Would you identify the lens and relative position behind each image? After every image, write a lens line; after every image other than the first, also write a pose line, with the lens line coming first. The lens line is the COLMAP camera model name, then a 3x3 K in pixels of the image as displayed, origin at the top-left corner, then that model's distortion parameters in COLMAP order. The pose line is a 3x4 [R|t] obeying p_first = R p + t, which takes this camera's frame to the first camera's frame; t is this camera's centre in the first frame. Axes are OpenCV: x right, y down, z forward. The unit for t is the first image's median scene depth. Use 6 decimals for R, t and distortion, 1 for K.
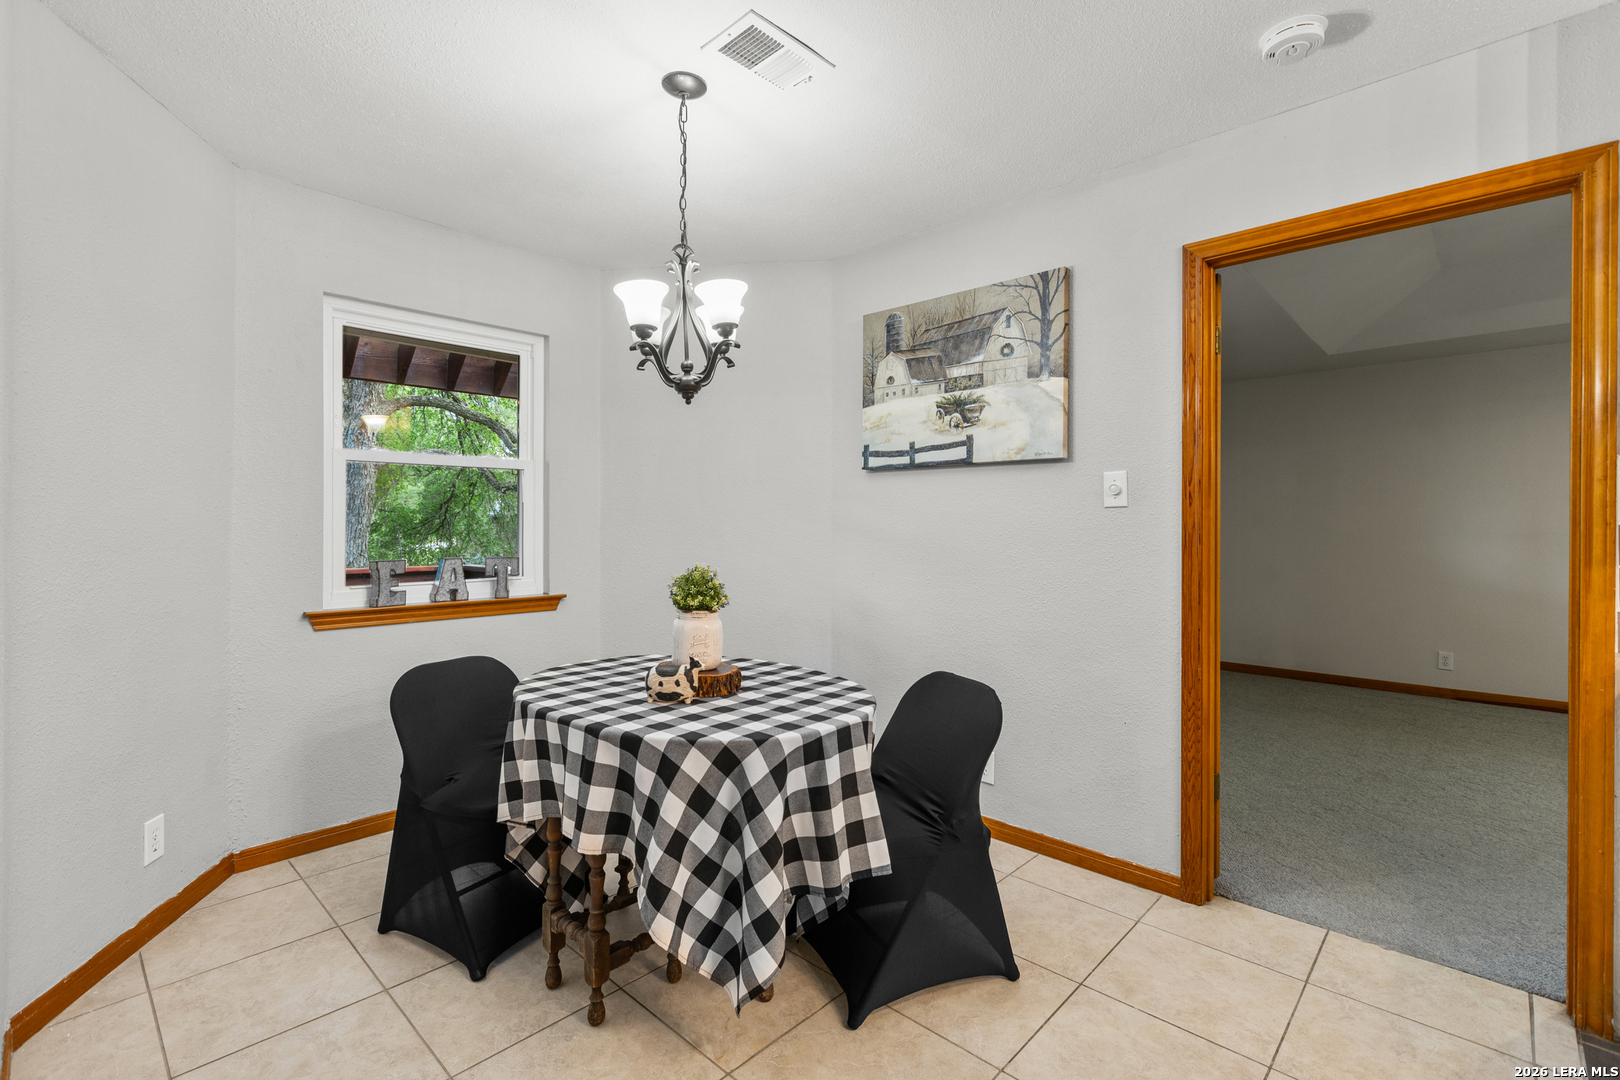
lens RADIAL K [[720.3, 0, 806.1], [0, 720.3, 524.2], [0, 0, 1]] dist [0.001013, 0.000256]
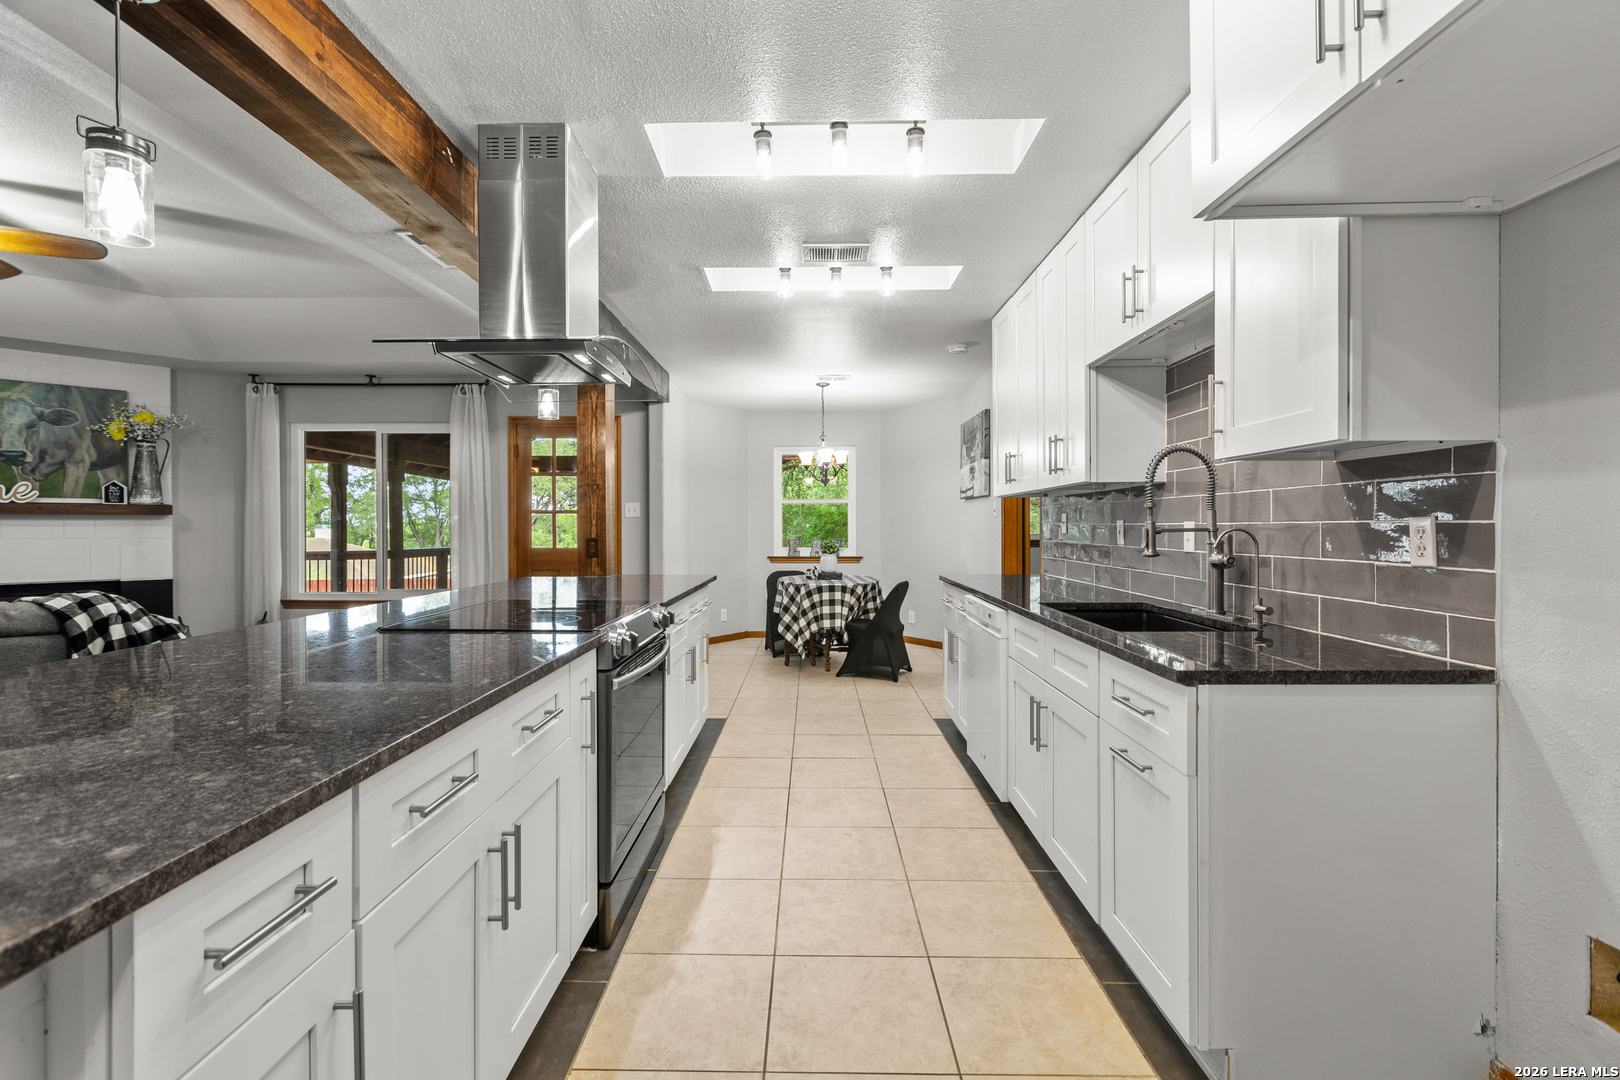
lens RADIAL K [[720.3, 0, 806.1], [0, 720.3, 524.2], [0, 0, 1]] dist [0.001013, 0.000256]
pose [[0.678988, 0.000420, -0.734149, 1.451936], [-0.004973, 0.999980, -0.004027, 0.006715], [0.734132, 0.006386, 0.678976, -0.812215]]
